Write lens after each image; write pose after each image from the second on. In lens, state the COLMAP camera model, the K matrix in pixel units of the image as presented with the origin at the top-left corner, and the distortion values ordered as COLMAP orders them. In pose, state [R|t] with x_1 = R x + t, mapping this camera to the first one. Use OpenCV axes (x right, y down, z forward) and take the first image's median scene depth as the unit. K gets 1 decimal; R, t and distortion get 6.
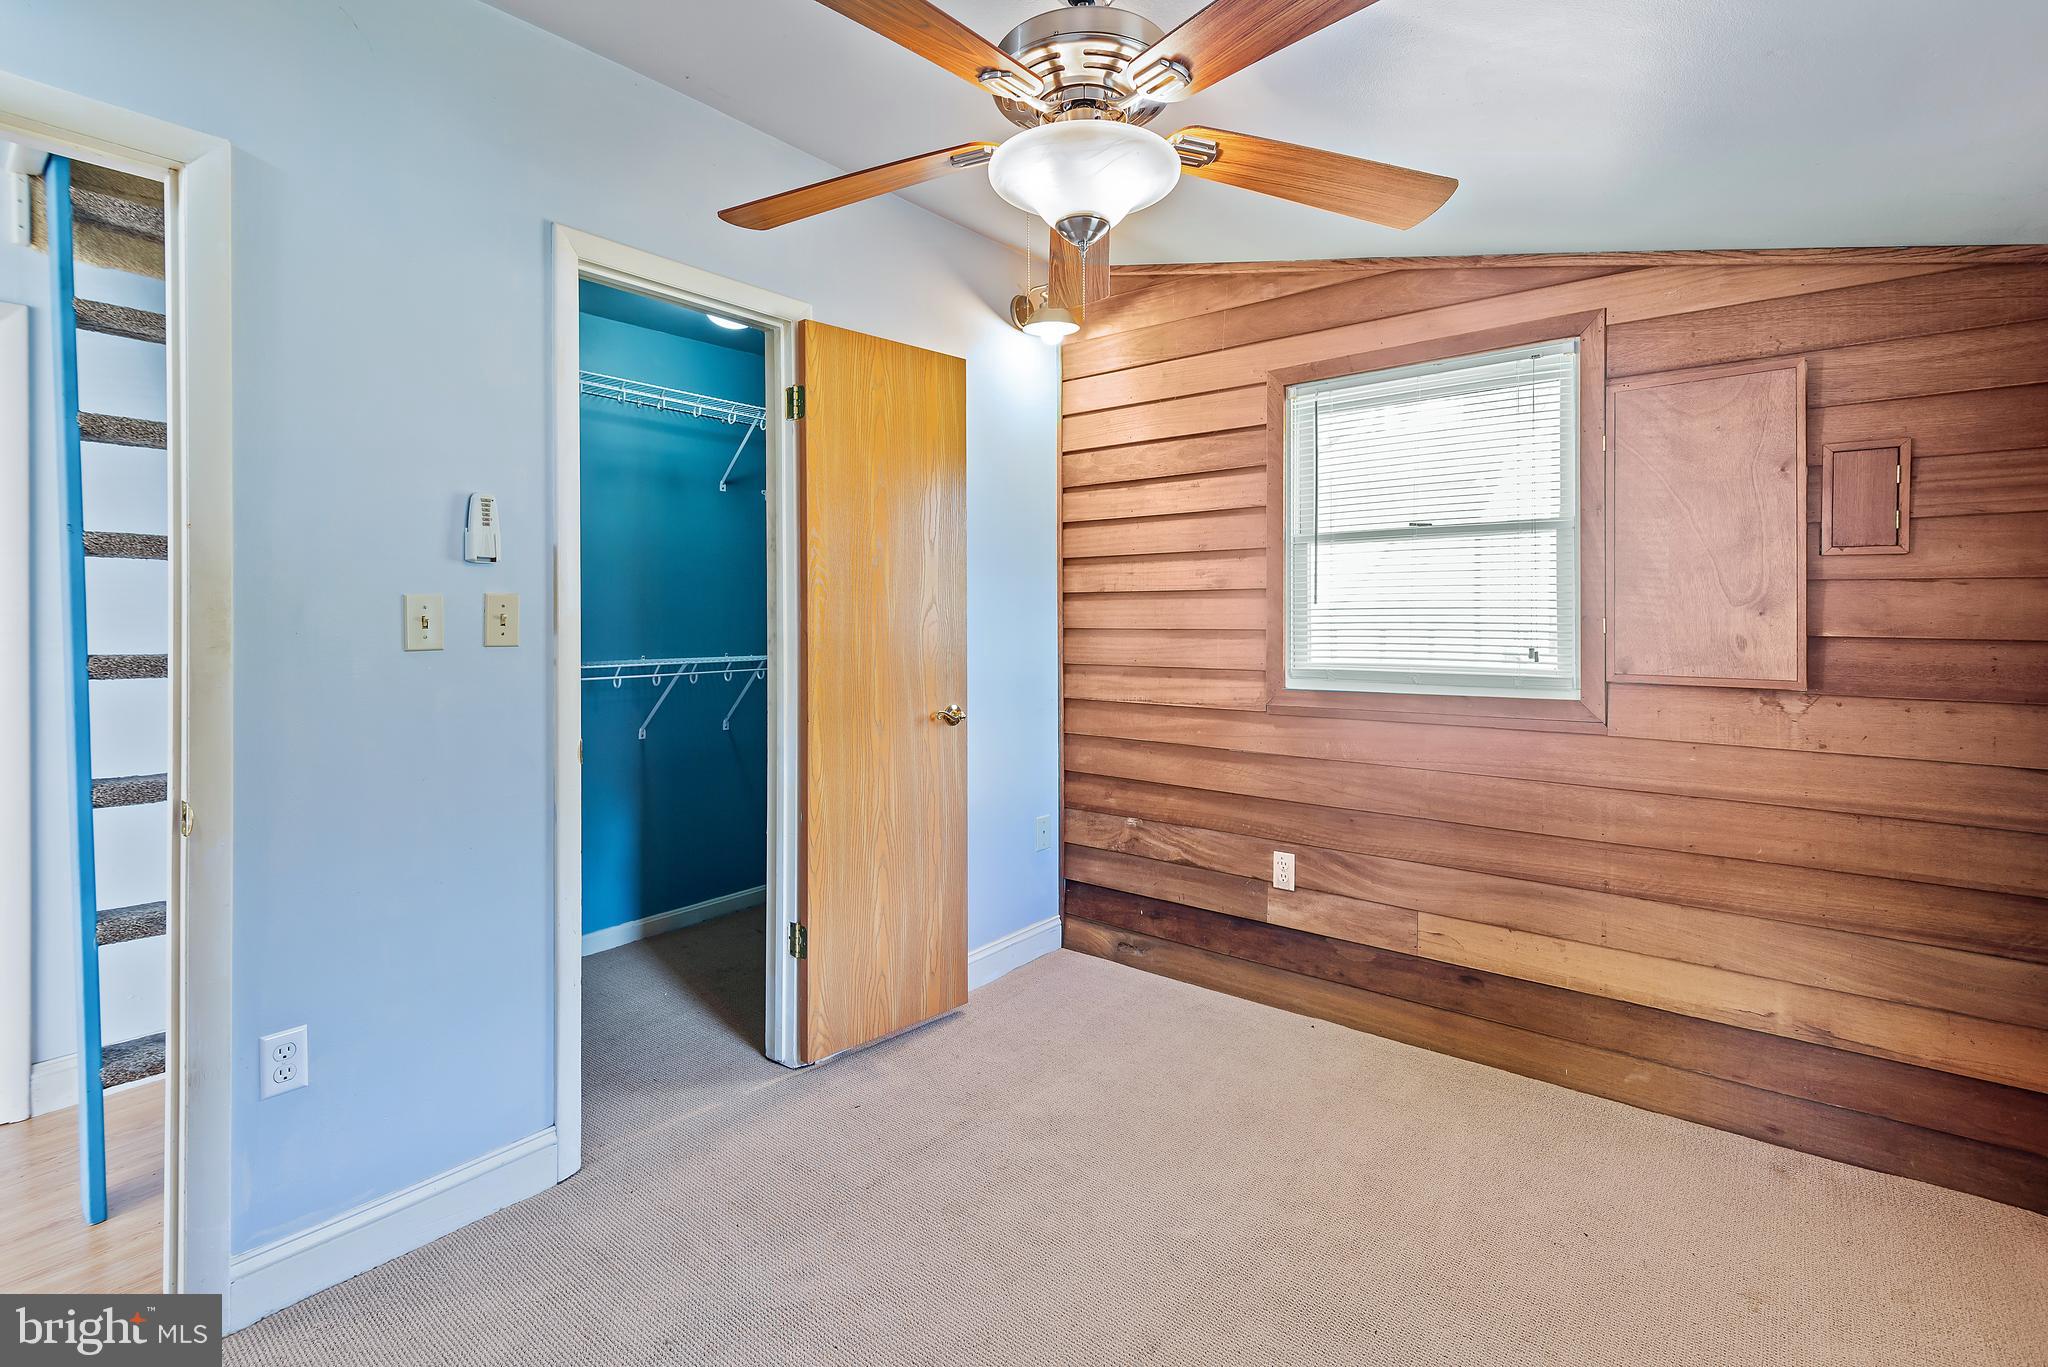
lens RADIAL K [[938.8, 0, 1023.4], [0, 938.8, 630.8], [0, 0, 1]] dist [0.026565, -0.010235]
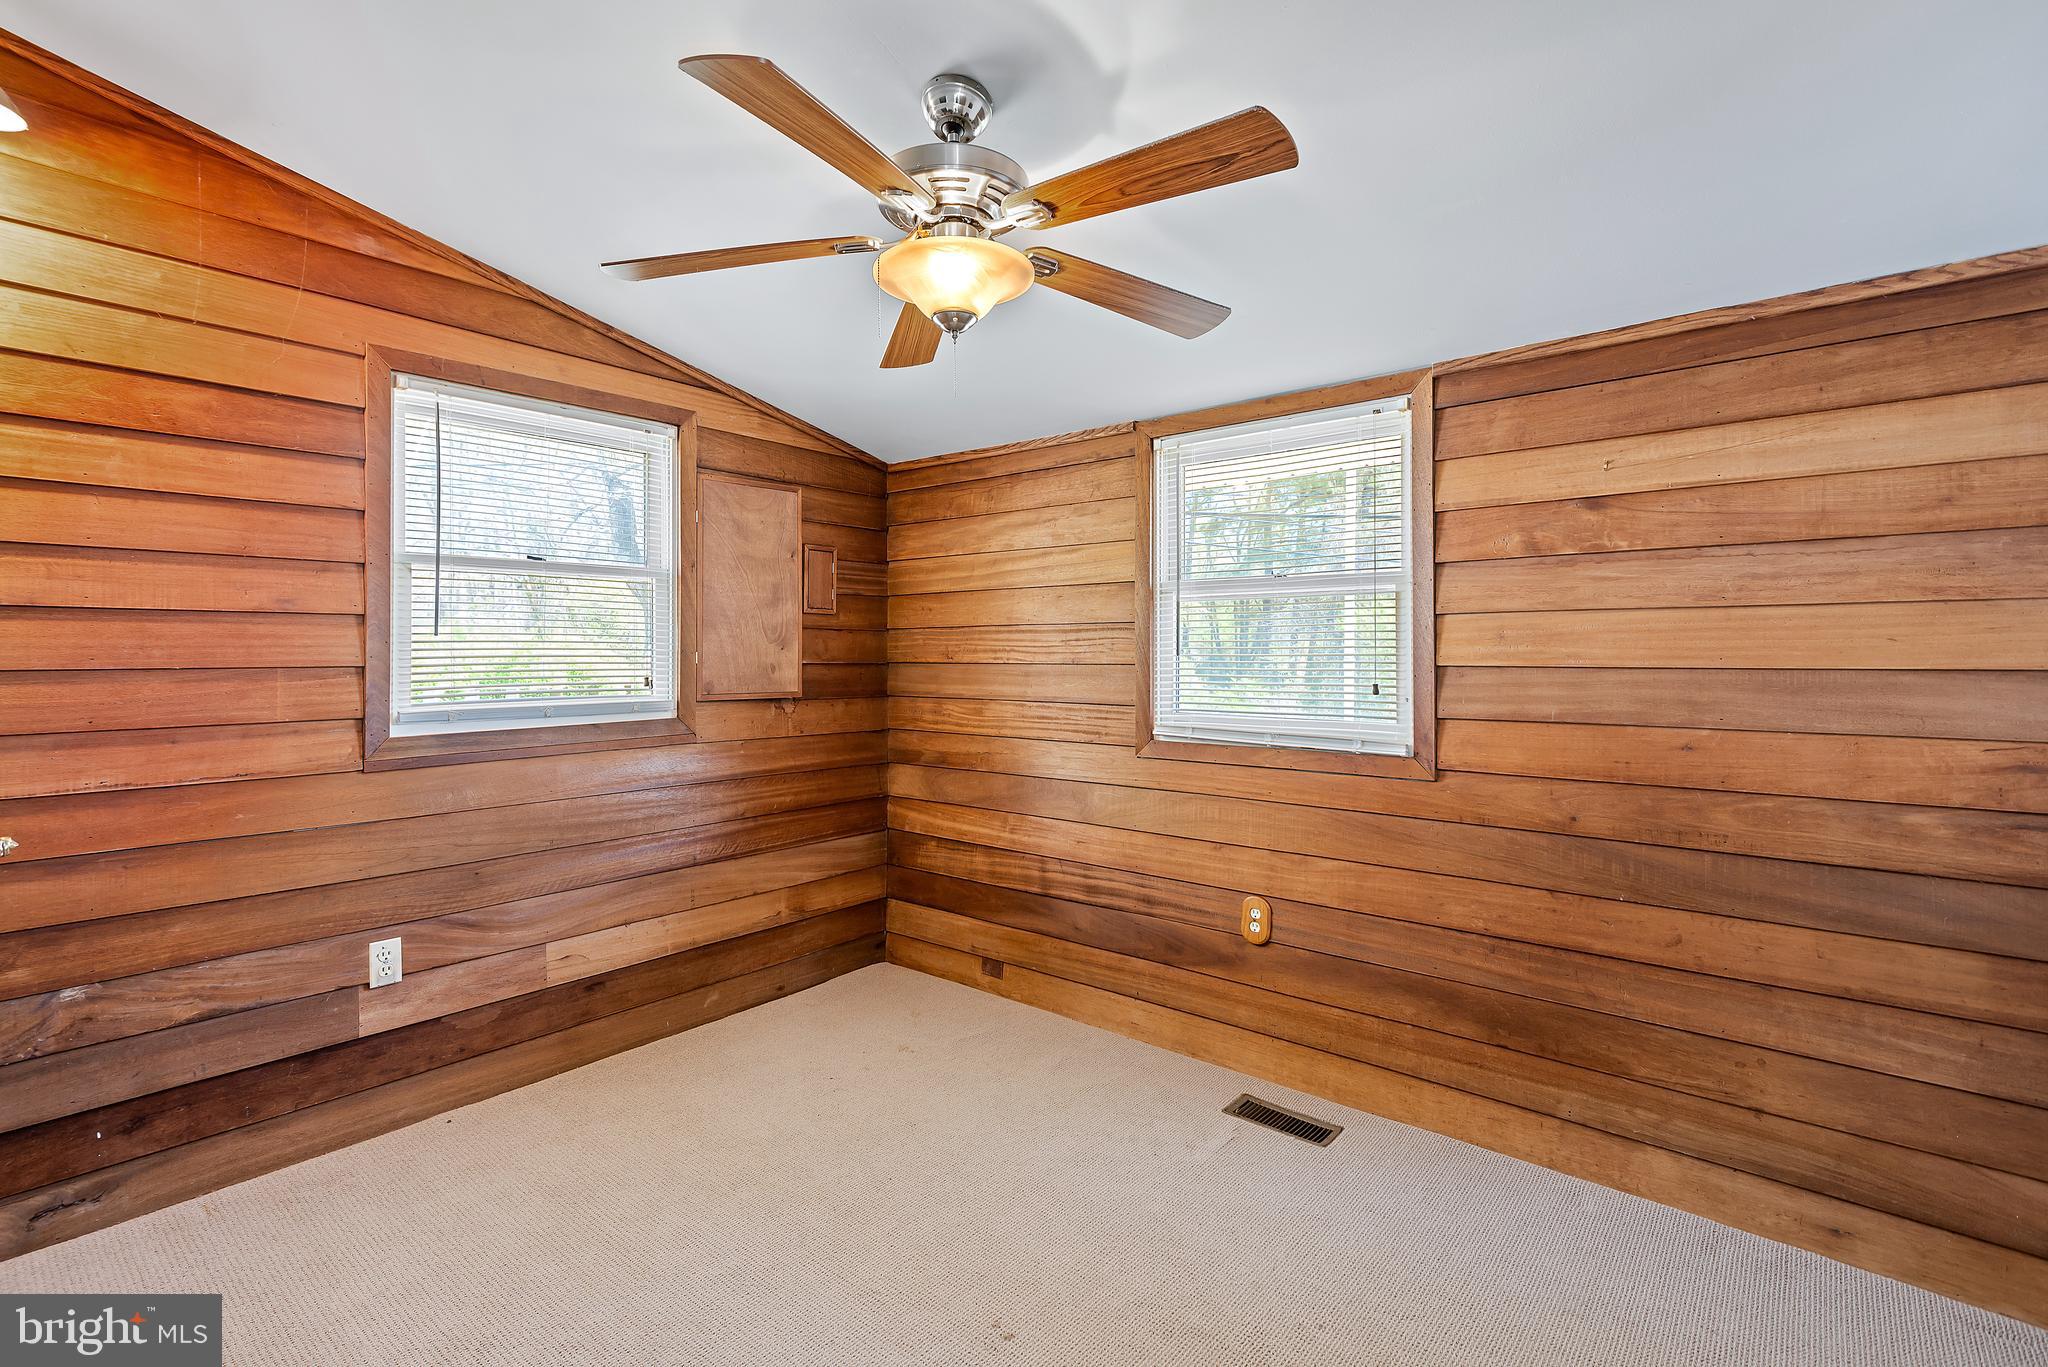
lens RADIAL K [[938.8, 0, 1023.4], [0, 938.8, 630.8], [0, 0, 1]] dist [0.026565, -0.010235]
pose [[0.026269, 0.013788, 0.999560, -0.584881], [0.004328, 0.999894, -0.013907, -0.019687], [-0.999646, 0.004691, 0.026206, 0.467054]]
